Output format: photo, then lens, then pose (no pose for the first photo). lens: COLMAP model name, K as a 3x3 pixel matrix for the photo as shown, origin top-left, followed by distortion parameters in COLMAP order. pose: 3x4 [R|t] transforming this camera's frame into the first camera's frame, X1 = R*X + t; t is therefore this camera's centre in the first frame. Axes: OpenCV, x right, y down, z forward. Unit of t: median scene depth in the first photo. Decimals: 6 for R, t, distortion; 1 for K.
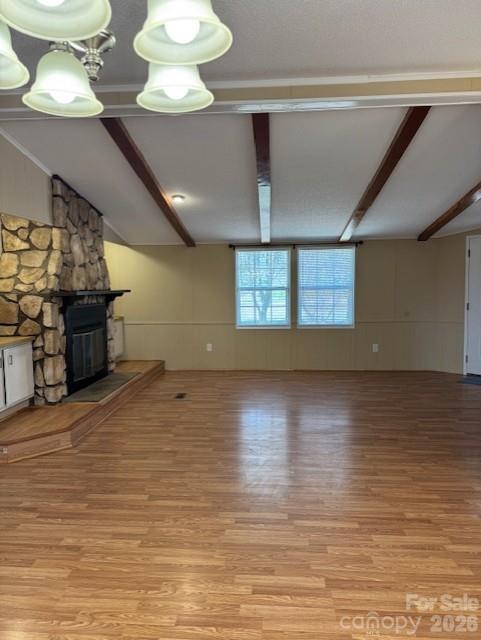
lens RADIAL K [[473.8, 0, 256.8], [0, 473.8, 320.0], [0, 0, 1]] dist [0.003925, 0.003386]
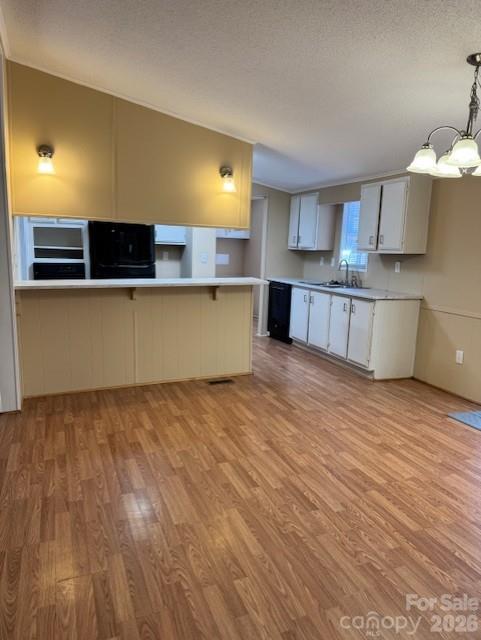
lens RADIAL K [[440.0, 0, 237.1], [0, 440.0, 319.1], [0, 0, 1]] dist [0.076341, -0.083251]
pose [[-0.417554, -0.160589, 0.894349, -0.947898], [0.040108, 0.980042, 0.194702, -0.099837], [-0.907766, 0.117170, -0.402780, 1.425408]]
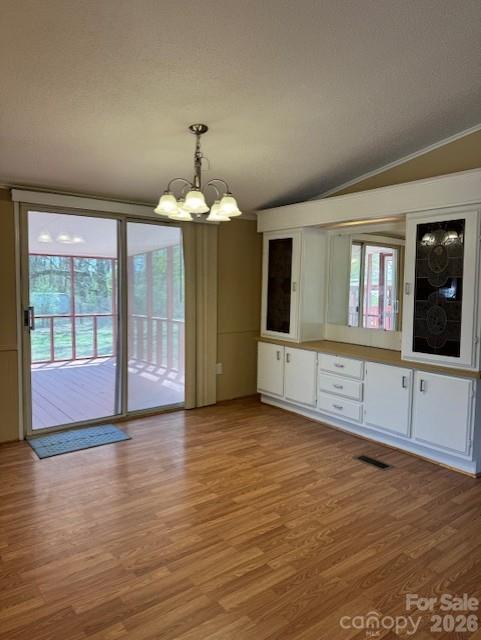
lens RADIAL K [[444.1, 0, 242.0], [0, 444.1, 320.5], [0, 0, 1]] dist [0.075427, -0.079017]
pose [[-0.769048, 0.049279, -0.637289, 0.638913], [-0.062164, 0.986531, 0.151301, -0.122190], [0.636161, 0.155974, -0.755626, 1.593046]]
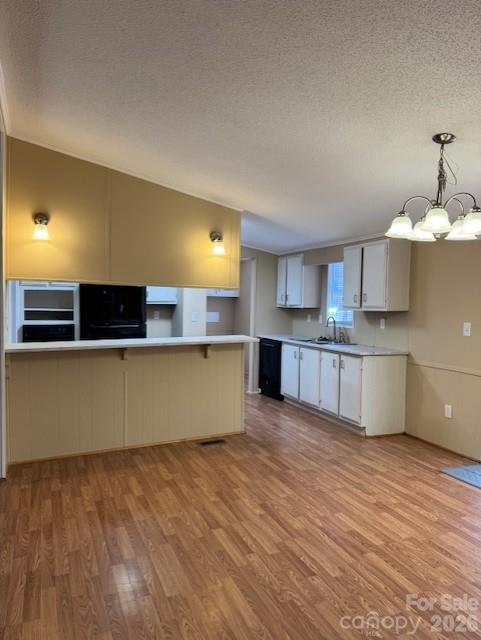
lens RADIAL K [[444.1, 0, 242.0], [0, 444.1, 320.5], [0, 0, 1]] dist [0.075427, -0.079017]
pose [[-0.449956, -0.041722, 0.892076, -0.980441], [0.052844, 0.995914, 0.073233, -0.111944], [-0.891486, 0.080092, -0.445913, 1.444791]]
